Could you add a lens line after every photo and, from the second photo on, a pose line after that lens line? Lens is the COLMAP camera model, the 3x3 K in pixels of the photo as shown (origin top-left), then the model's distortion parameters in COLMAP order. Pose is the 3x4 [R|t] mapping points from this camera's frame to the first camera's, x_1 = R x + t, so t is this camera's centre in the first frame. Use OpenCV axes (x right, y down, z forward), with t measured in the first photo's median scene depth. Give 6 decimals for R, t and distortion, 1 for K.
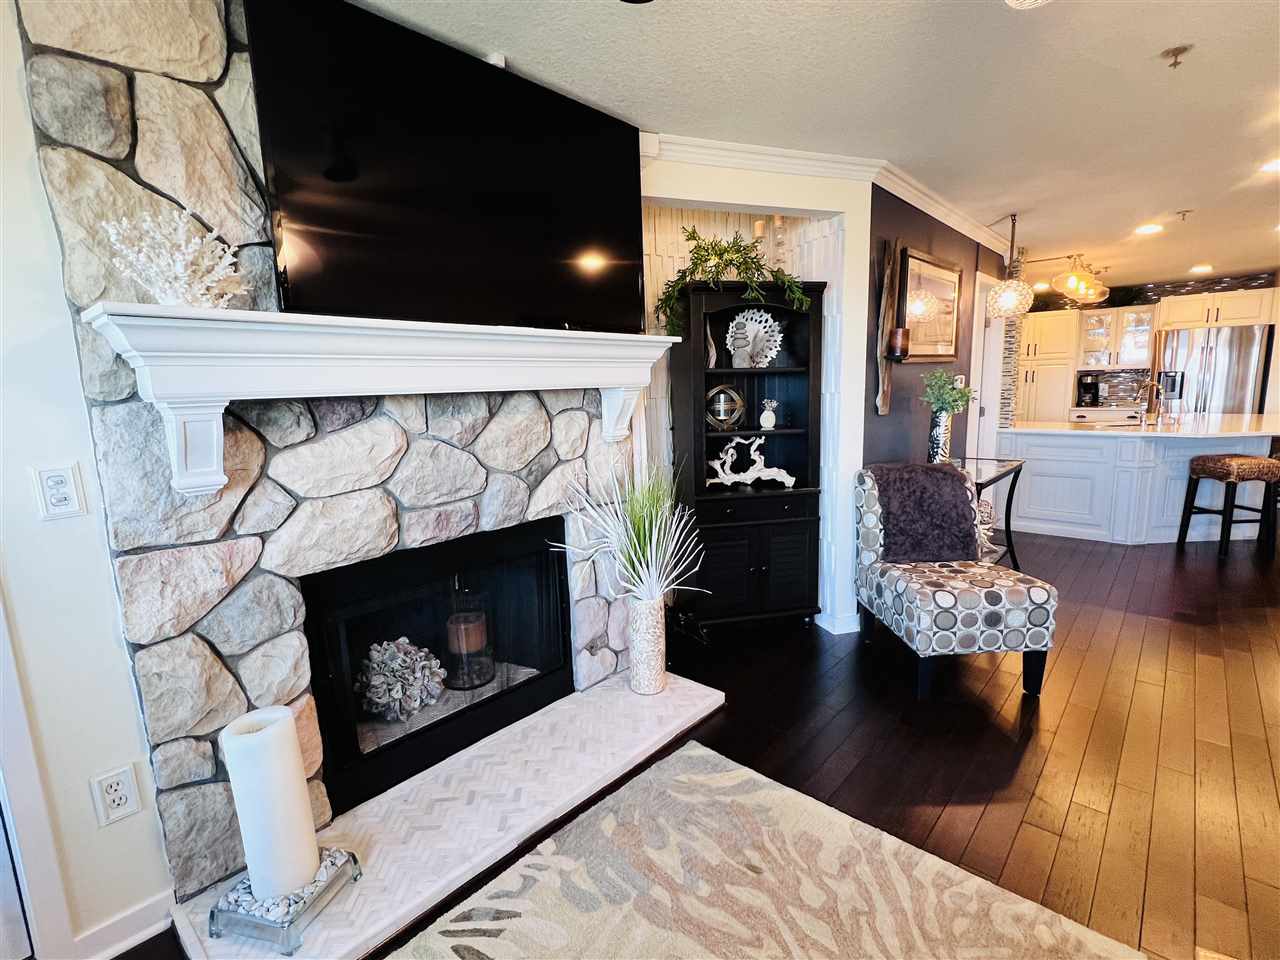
lens RADIAL K [[606.0, 0, 635.5], [0, 606.0, 482.8], [0, 0, 1]] dist [-0.001681, -0.000536]
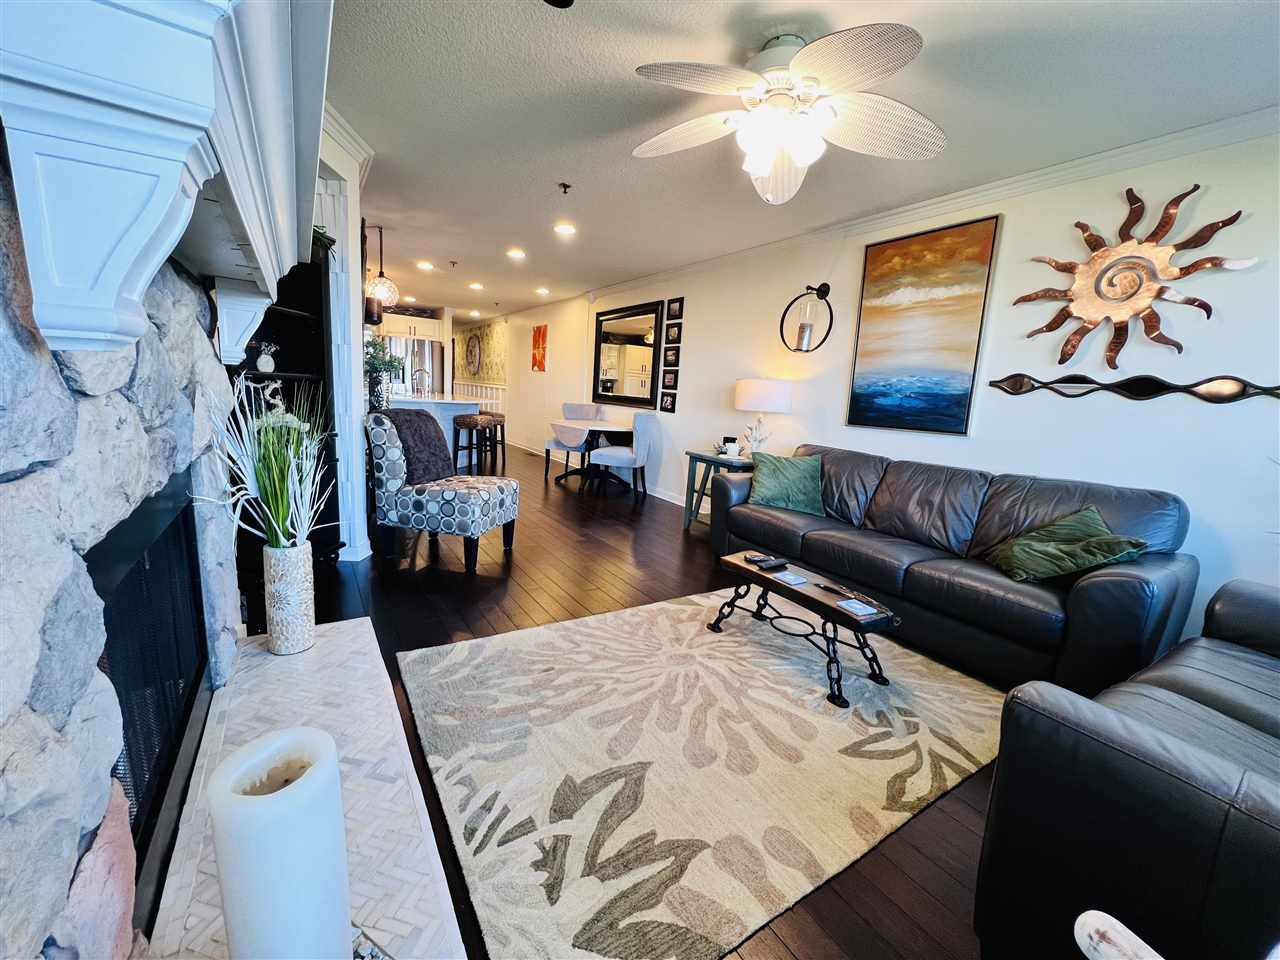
lens RADIAL K [[511.9, 0, 637.9], [0, 511.9, 479.7], [0, 0, 1]] dist [-0.001524, 0.000151]
pose [[0.254990, -0.117796, 0.959742, -0.795840], [0.085113, 0.991434, 0.099072, 0.087532], [-0.963191, 0.056425, 0.262831, 0.426338]]
